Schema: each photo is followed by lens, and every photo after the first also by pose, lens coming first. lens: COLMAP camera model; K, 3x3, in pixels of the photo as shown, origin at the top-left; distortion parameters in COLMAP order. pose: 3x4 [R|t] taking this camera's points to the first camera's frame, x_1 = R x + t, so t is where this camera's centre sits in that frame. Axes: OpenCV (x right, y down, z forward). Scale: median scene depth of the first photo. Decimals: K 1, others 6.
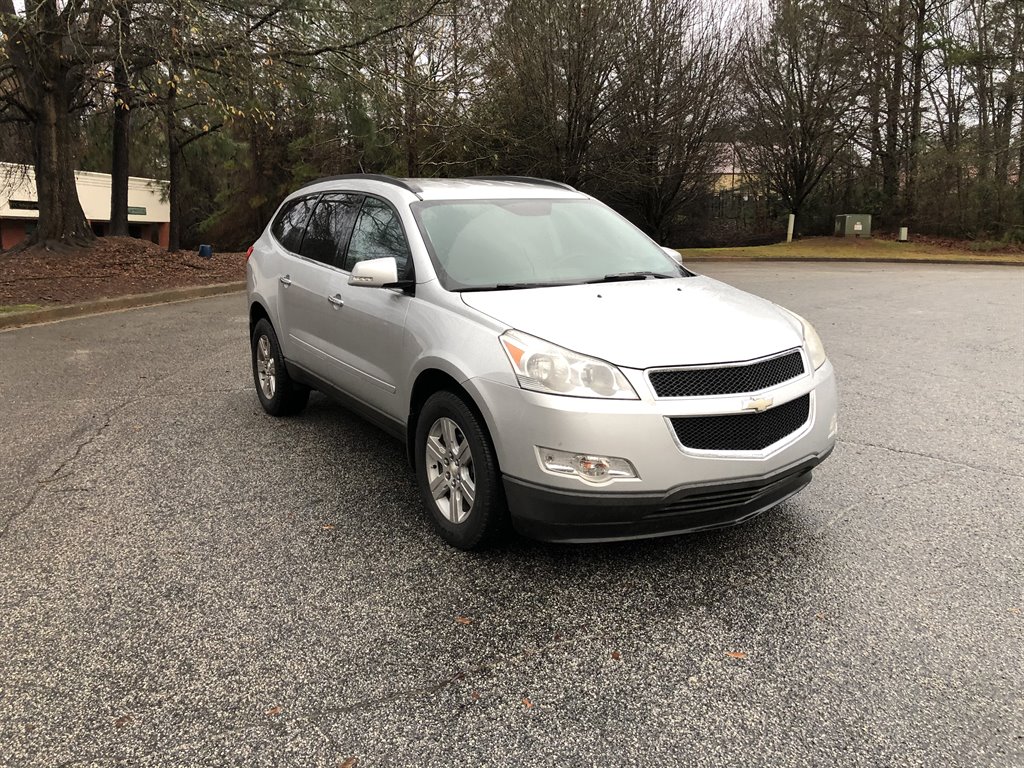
lens RADIAL K [[814.5, 0, 512.0], [0, 814.5, 384.0], [0, 0, 1]] dist [0.042474, -0.048342]
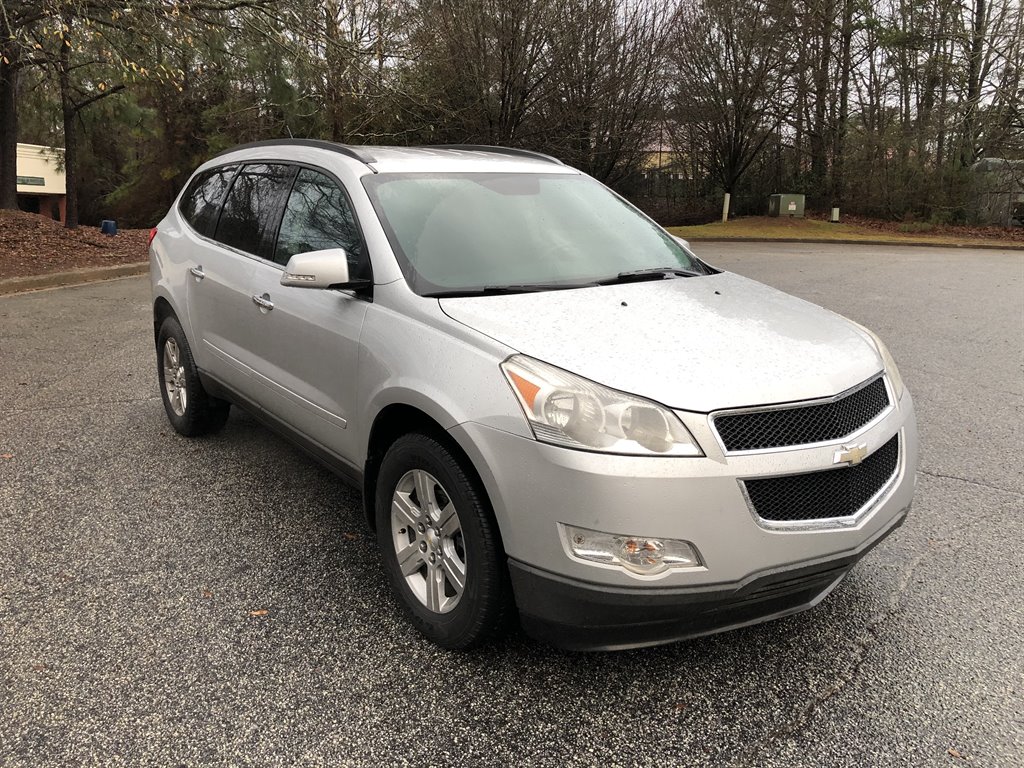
lens RADIAL K [[828.4, 0, 512.0], [0, 828.4, 384.0], [0, 0, 1]] dist [-0.013783, 0.074252]
pose [[0.996233, -0.009087, 0.086236, -0.047645], [0.006907, 0.999650, 0.025546, -0.041476], [-0.086438, -0.024855, 0.995947, 0.189202]]
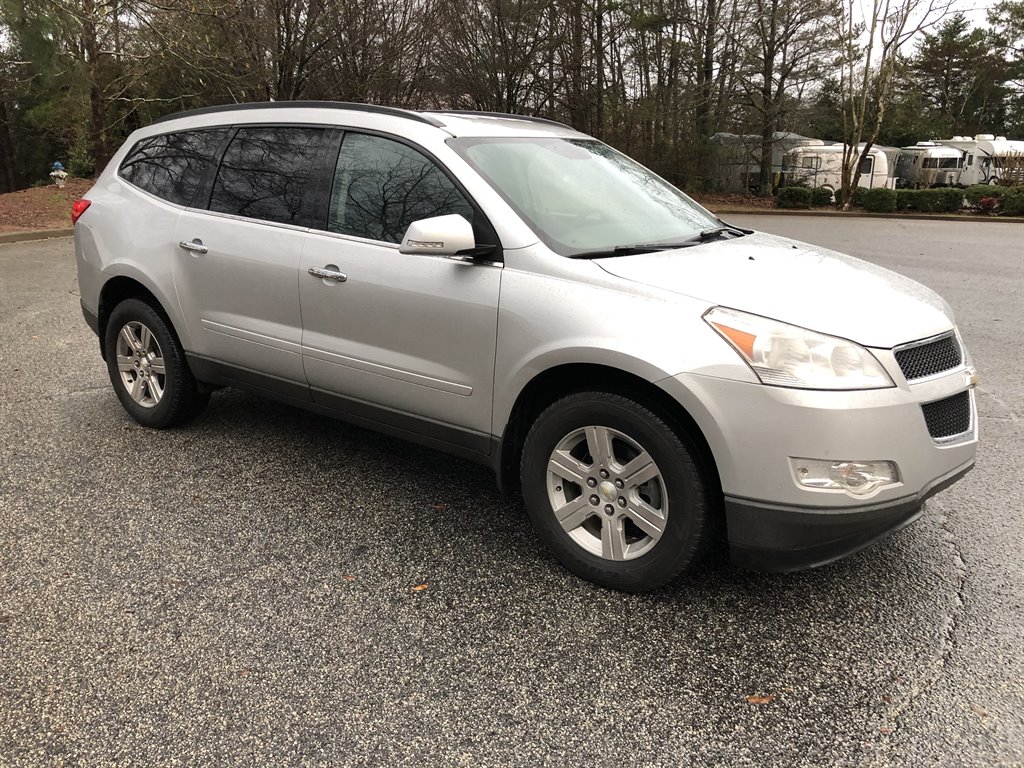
lens RADIAL K [[814.5, 0, 512.0], [0, 814.5, 384.0], [0, 0, 1]] dist [0.042474, -0.048342]
pose [[0.934021, -0.086445, 0.346601, -0.314443], [0.066150, 0.995352, 0.069986, -0.042696], [-0.351040, -0.042441, 0.935398, 0.238482]]
